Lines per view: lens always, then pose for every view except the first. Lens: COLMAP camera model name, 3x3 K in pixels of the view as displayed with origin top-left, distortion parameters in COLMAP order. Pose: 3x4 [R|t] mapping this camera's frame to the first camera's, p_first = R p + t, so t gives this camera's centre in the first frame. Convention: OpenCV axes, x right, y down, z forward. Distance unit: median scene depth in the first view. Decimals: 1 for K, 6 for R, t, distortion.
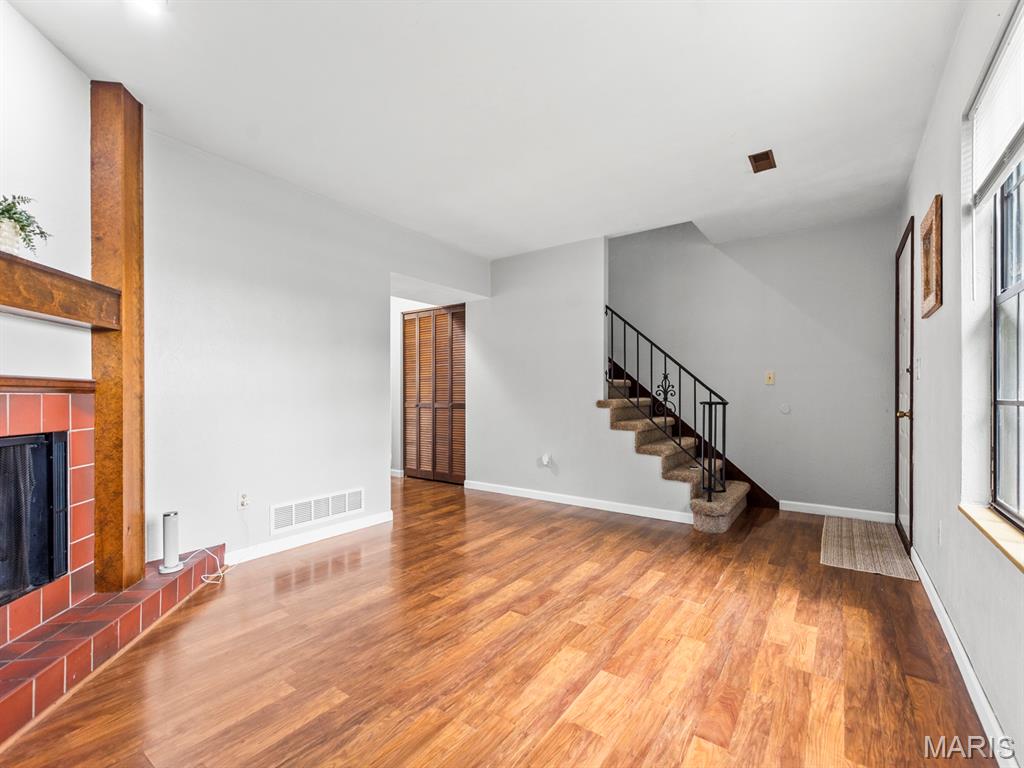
lens RADIAL K [[449.5, 0, 506.5], [0, 449.5, 391.5], [0, 0, 1]] dist [0.007169, -0.002171]
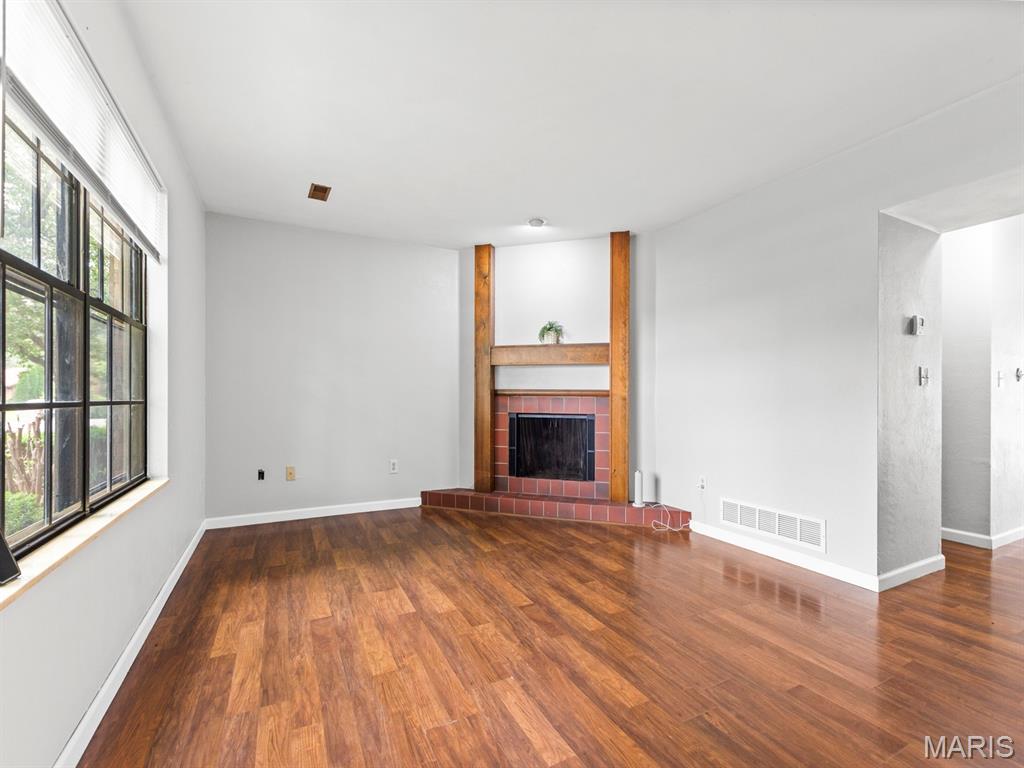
lens RADIAL K [[449.5, 0, 521.8], [0, 449.5, 398.1], [0, 0, 1]] dist [0.007169, -0.002171]
pose [[-0.428387, 0.000633, -0.903595, 1.080644], [0.001952, 0.999998, -0.000225, 0.008740], [0.903593, -0.001860, -0.428387, 1.586972]]
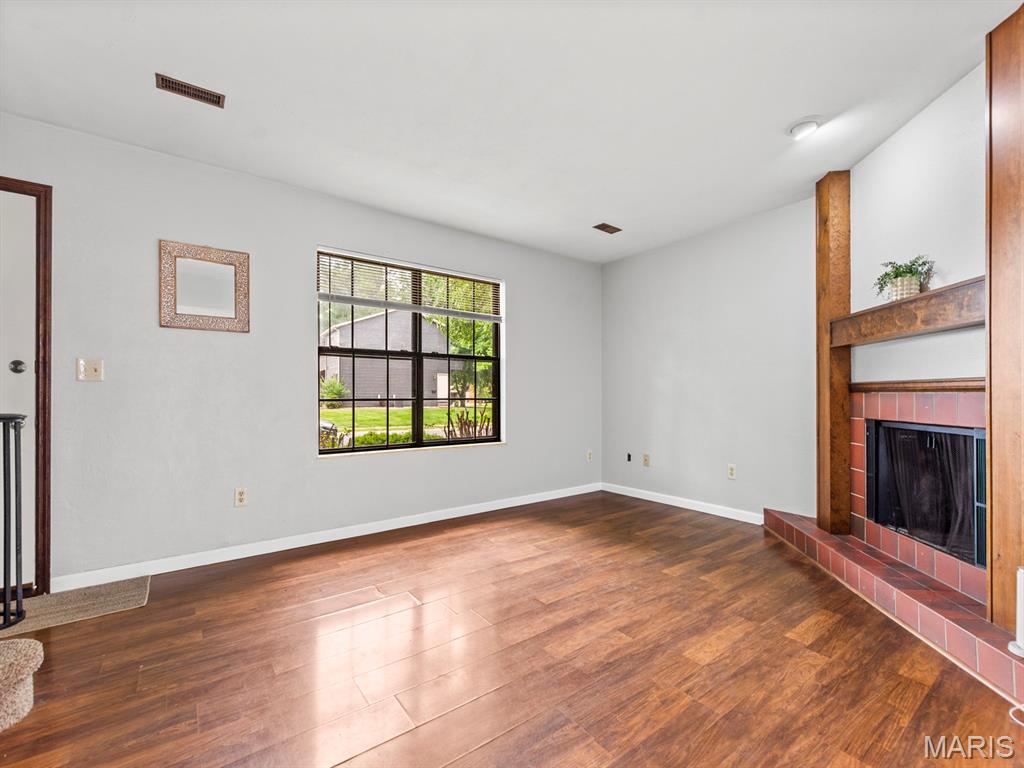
lens RADIAL K [[449.5, 0, 515.9], [0, 449.5, 392.8], [0, 0, 1]] dist [0.007169, -0.002171]
pose [[-0.960218, 0.006983, 0.279163, -0.241186], [0.003367, 0.999904, -0.013431, 0.015670], [-0.279230, -0.011957, -0.960150, 2.247505]]
